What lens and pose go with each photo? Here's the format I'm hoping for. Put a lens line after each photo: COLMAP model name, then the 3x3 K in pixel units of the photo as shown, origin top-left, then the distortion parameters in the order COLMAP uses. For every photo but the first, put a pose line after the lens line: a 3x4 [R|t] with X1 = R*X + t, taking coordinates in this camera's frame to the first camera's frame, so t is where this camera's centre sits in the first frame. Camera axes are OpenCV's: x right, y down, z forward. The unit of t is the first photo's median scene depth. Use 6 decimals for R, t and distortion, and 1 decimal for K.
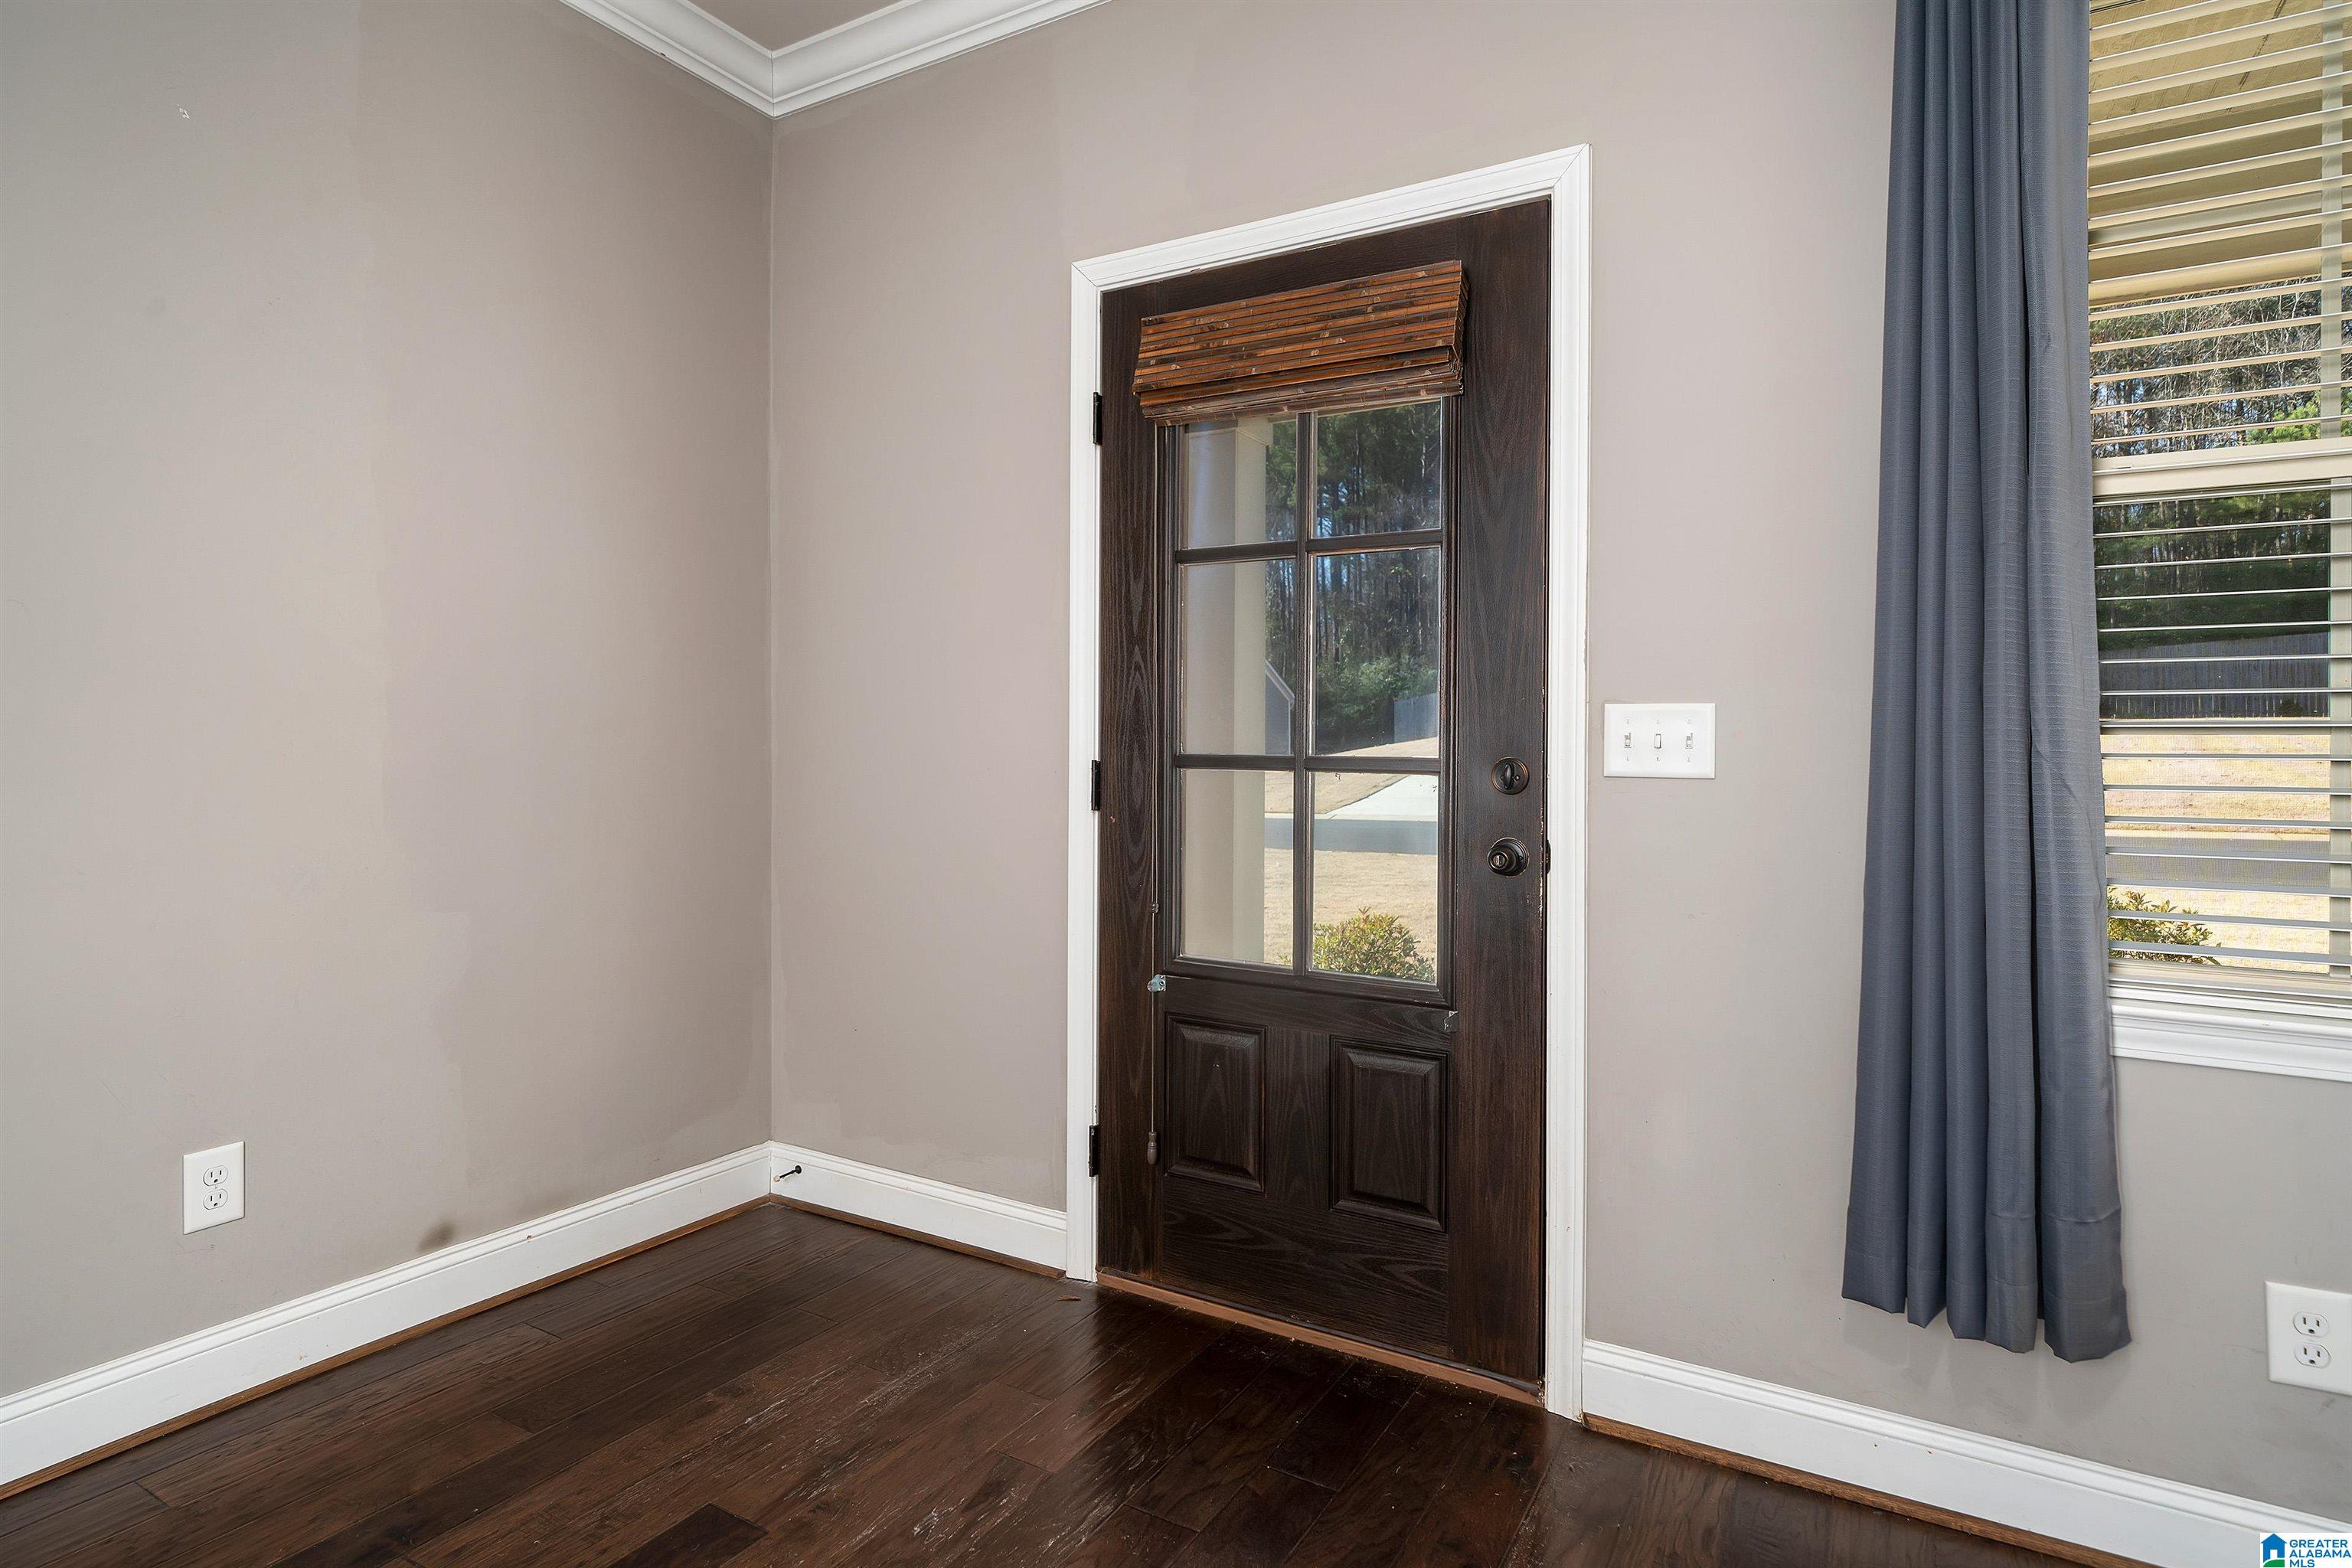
lens RADIAL K [[1219.2, 0, 1171.6], [0, 1219.2, 735.3], [0, 0, 1]] dist [-0.001384, 0.000014]
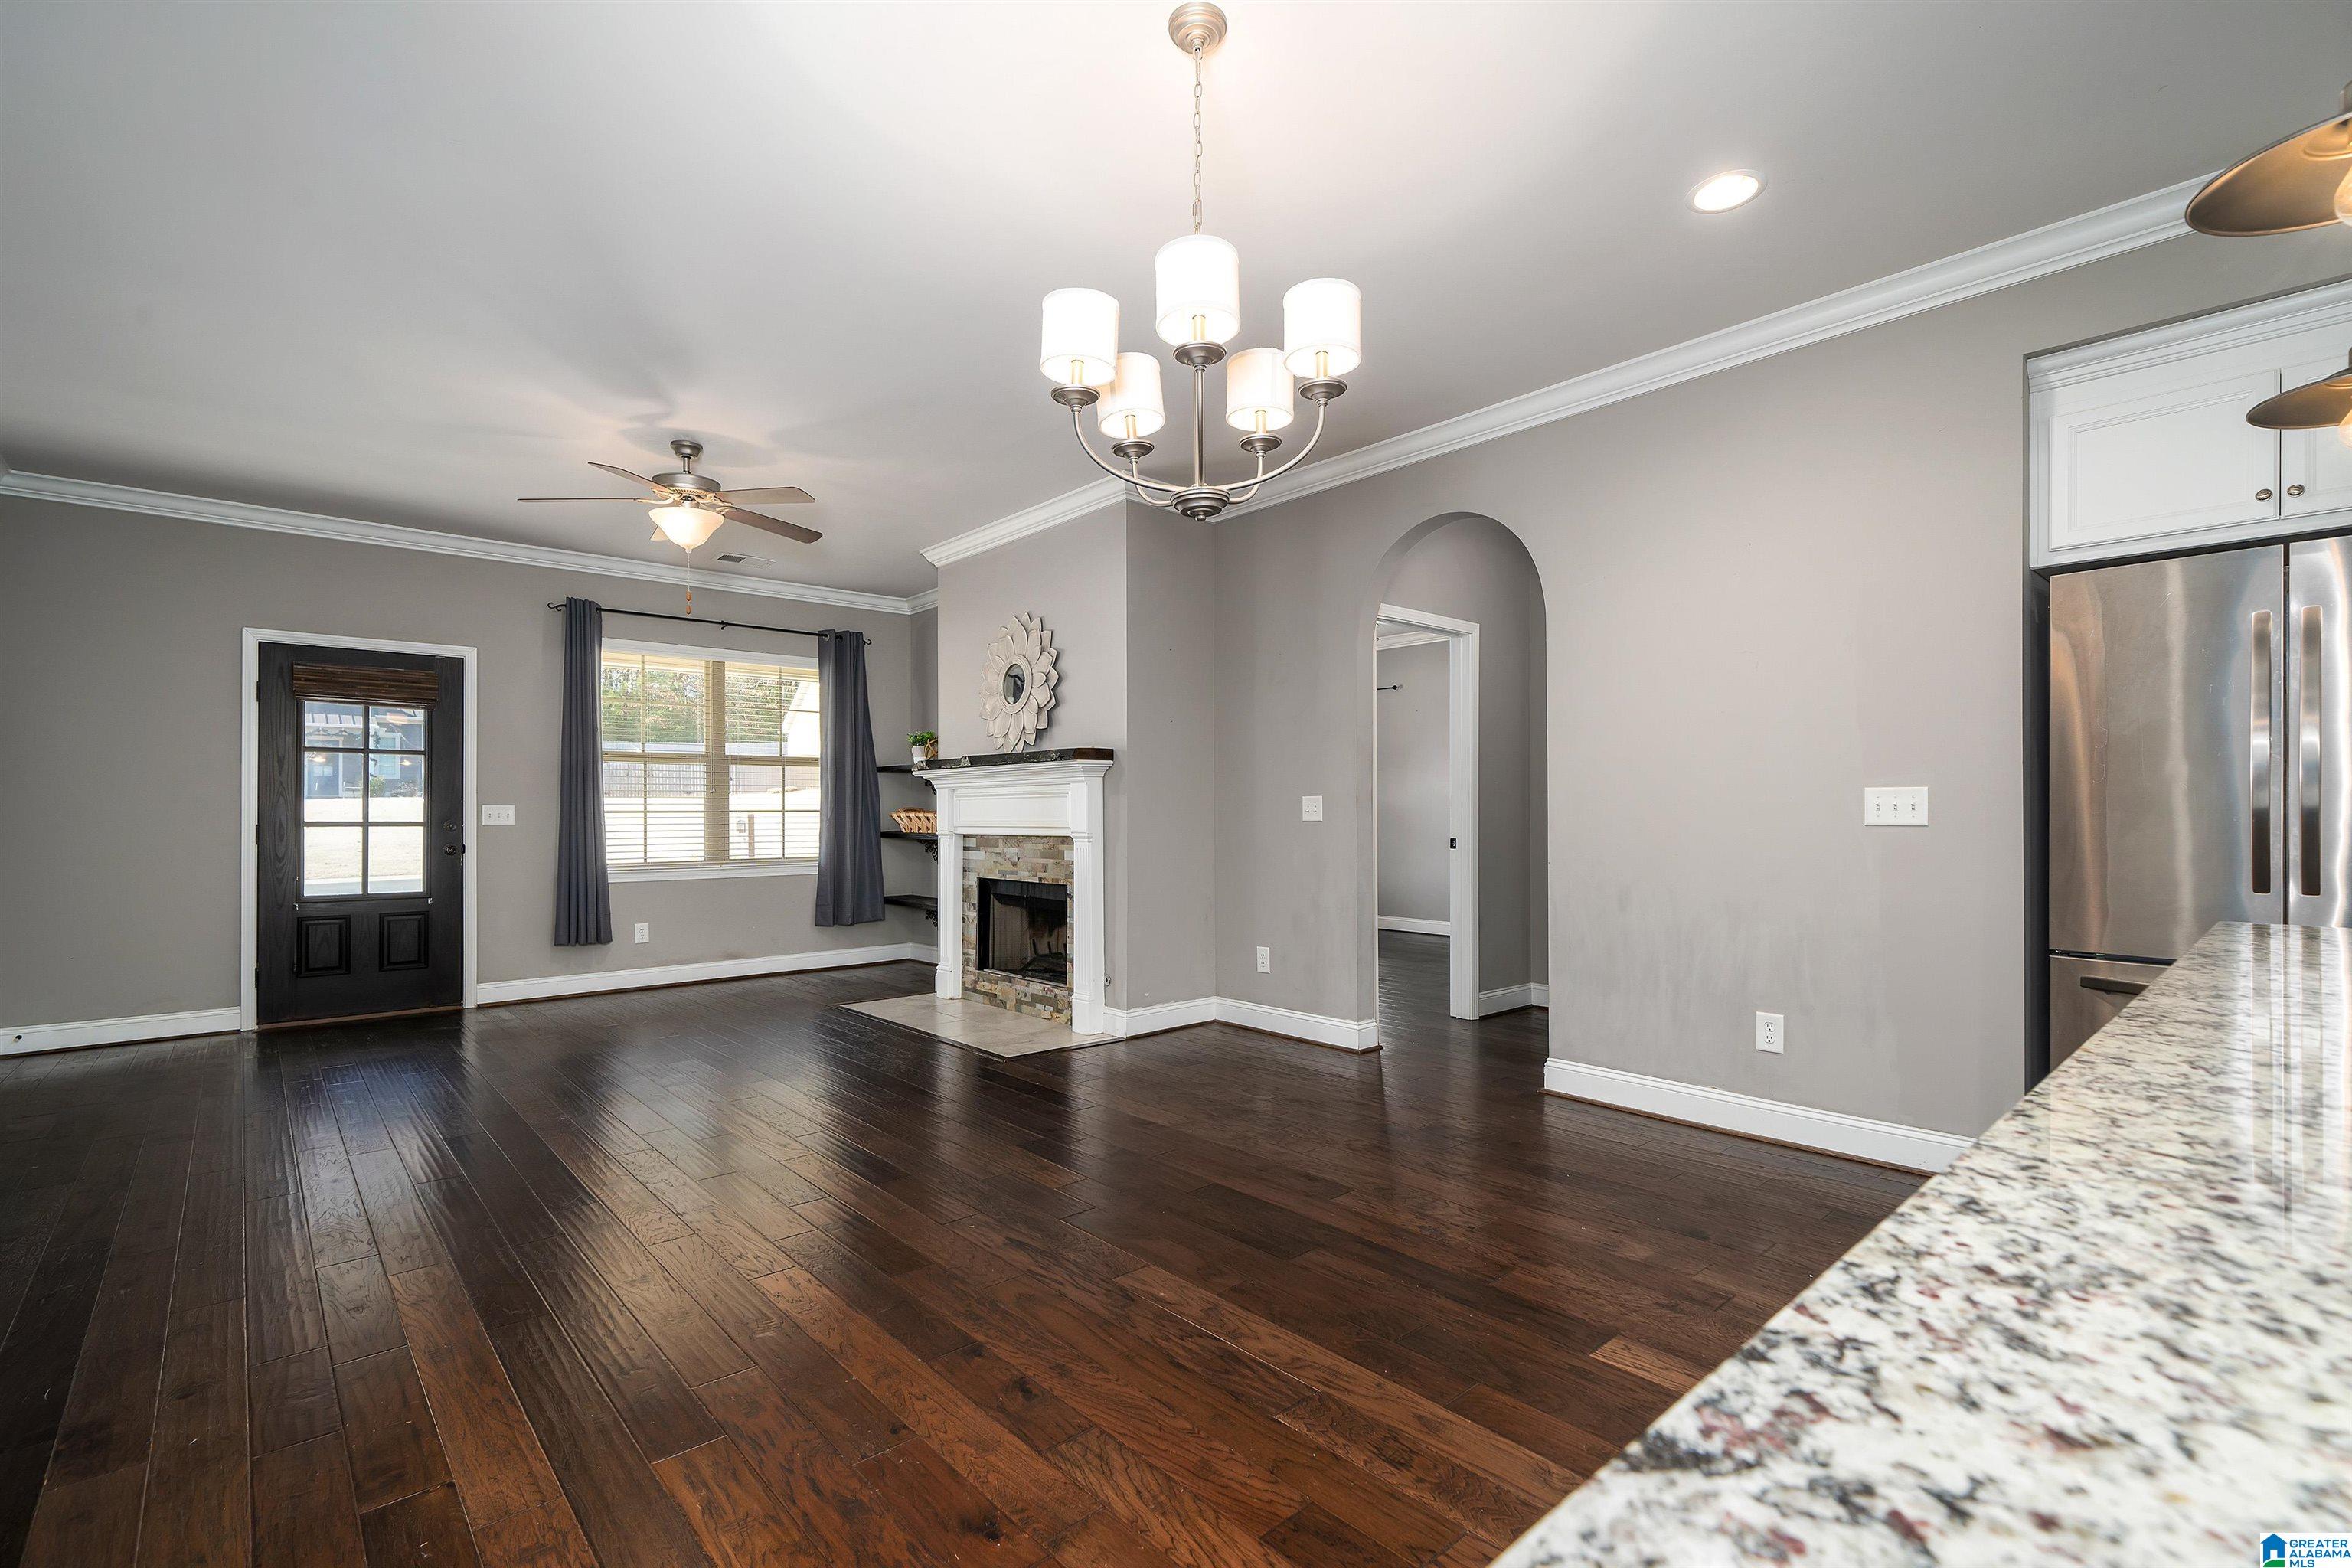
lens RADIAL K [[1045.8, 0, 1176.8], [0, 1045.8, 805.2], [0, 0, 1]] dist [-0.000741, -0.000128]
pose [[0.305252, 0.001450, 0.952270, -1.660942], [0.000410, 0.999999, -0.001654, -0.017309], [-0.952272, 0.000895, 0.305251, -1.604423]]
